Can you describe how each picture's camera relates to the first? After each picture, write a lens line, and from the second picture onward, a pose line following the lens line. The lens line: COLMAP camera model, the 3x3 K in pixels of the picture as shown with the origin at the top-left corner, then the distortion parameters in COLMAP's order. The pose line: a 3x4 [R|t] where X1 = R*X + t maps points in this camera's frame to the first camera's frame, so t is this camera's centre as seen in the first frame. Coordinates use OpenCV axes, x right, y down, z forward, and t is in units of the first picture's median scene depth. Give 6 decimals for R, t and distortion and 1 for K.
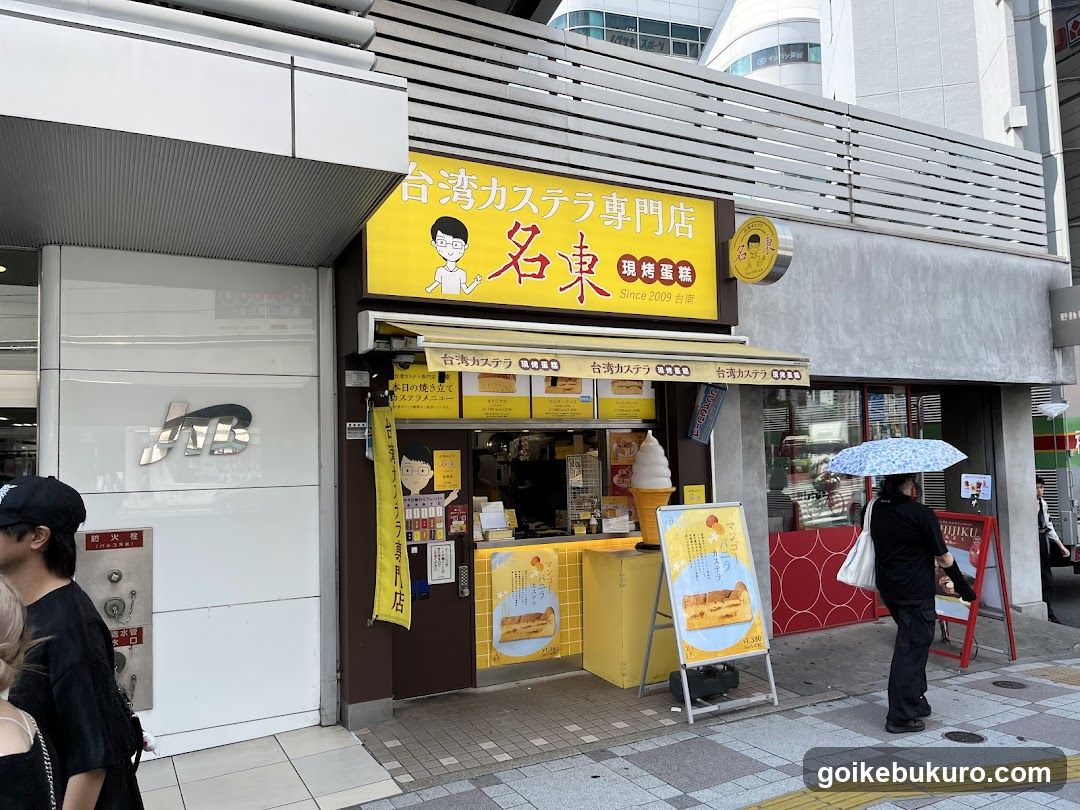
lens RADIAL K [[880.2, 0, 535.9], [0, 880.2, 420.1], [0, 0, 1]] dist [0.060373, -0.102519]
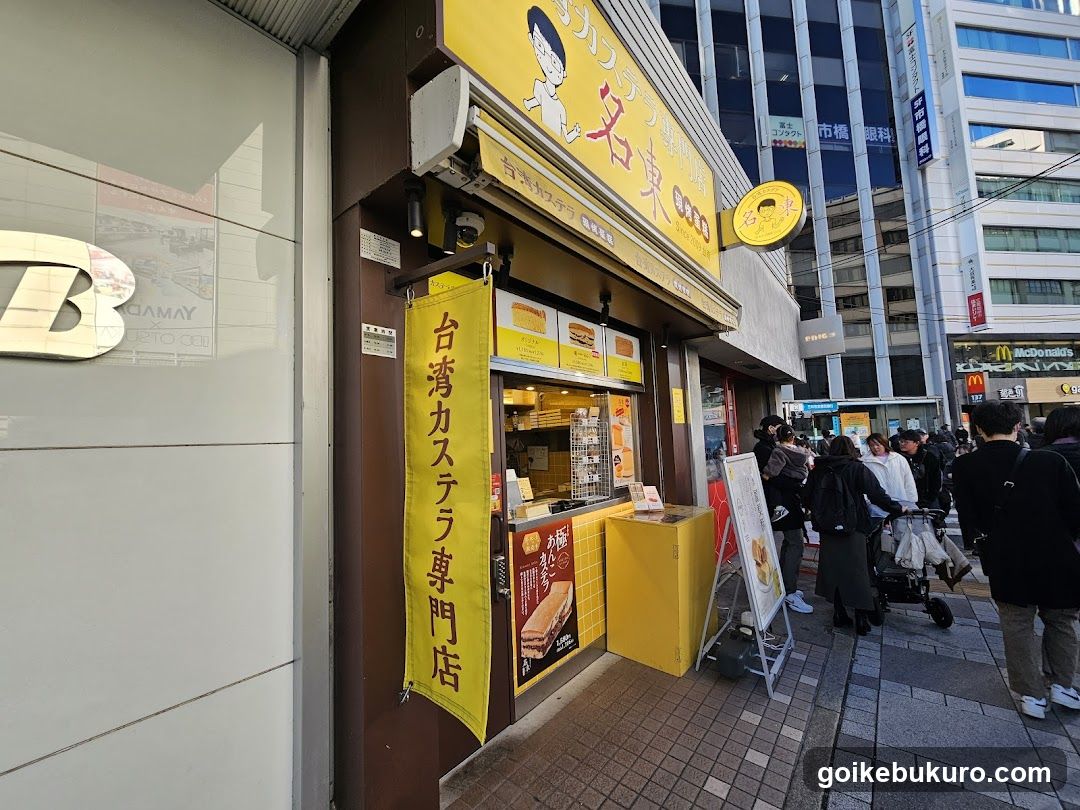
lens RADIAL K [[448.9, 0, 550.7], [0, 448.9, 411.1], [0, 0, 1]] dist [-0.008676, 0.000035]
pose [[0.908907, 0.012150, 0.416822, -0.204502], [0.009516, 0.998711, -0.049863, 0.064869], [-0.416890, 0.049287, 0.907620, 0.650656]]
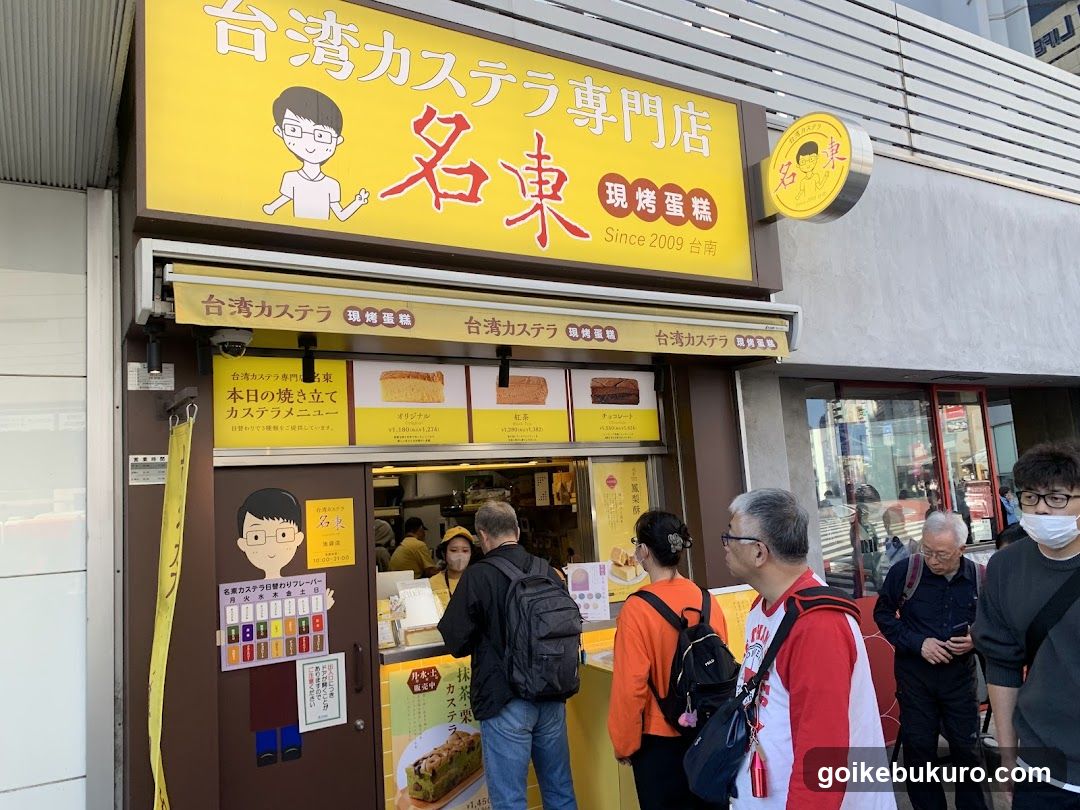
lens RADIAL K [[880.2, 0, 554.9], [0, 880.2, 405.3], [0, 0, 1]] dist [0.060373, -0.102519]
pose [[0.997274, -0.034603, 0.065173, 0.015736], [0.039375, 0.996523, -0.073422, 0.021061], [-0.062406, 0.075788, 0.995169, 0.391541]]
